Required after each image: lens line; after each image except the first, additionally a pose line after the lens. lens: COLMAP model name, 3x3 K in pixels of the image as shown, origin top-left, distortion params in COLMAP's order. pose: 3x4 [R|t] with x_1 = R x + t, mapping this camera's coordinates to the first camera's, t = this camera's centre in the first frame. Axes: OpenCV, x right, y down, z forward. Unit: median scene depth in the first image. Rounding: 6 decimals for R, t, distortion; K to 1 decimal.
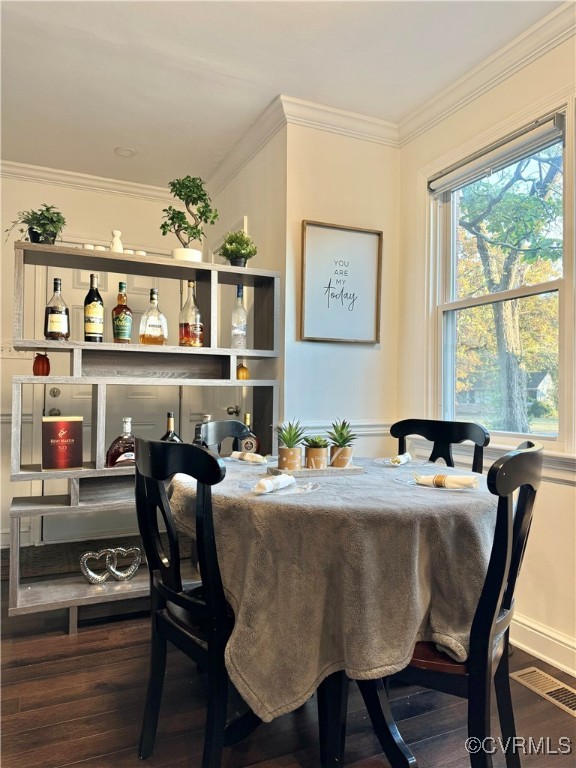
lens RADIAL K [[547.3, 0, 286.8], [0, 547.3, 389.7], [0, 0, 1]] dist [0.036554, -0.003549]
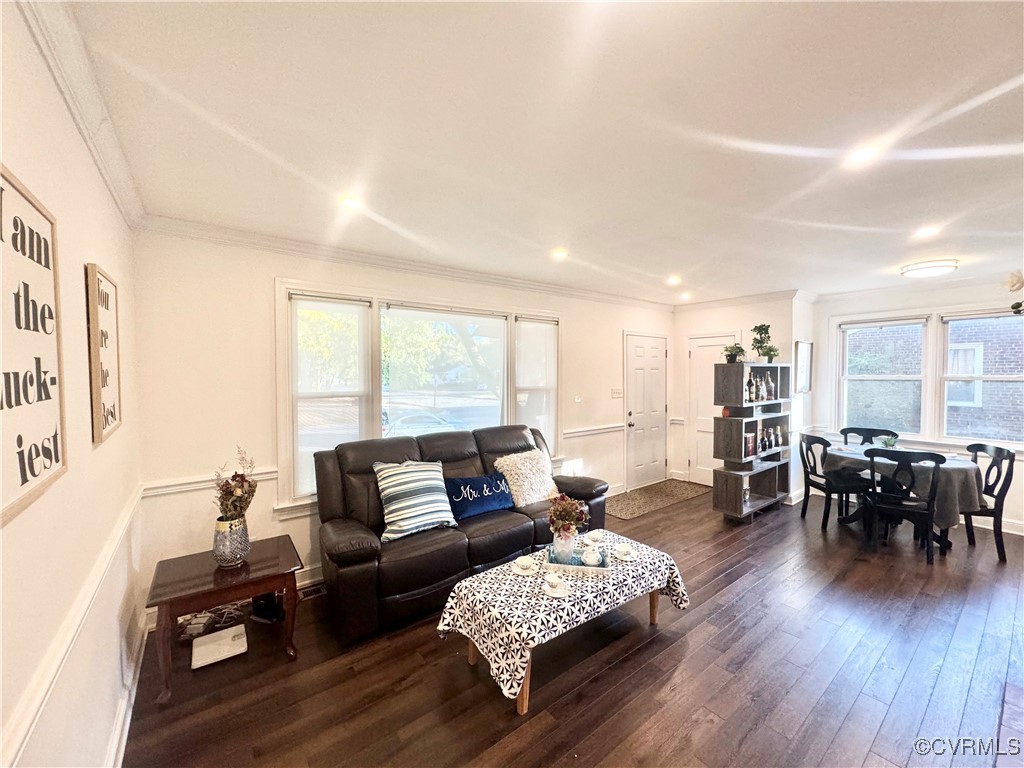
lens RADIAL K [[408.5, 0, 509.4], [0, 408.5, 383.4], [0, 0, 1]] dist [-0.003154, 0.000177]
pose [[0.977630, -0.021871, 0.209190, -1.601953], [0.014829, 0.999271, 0.035170, -0.224123], [-0.209807, -0.031281, 0.977242, -0.442002]]
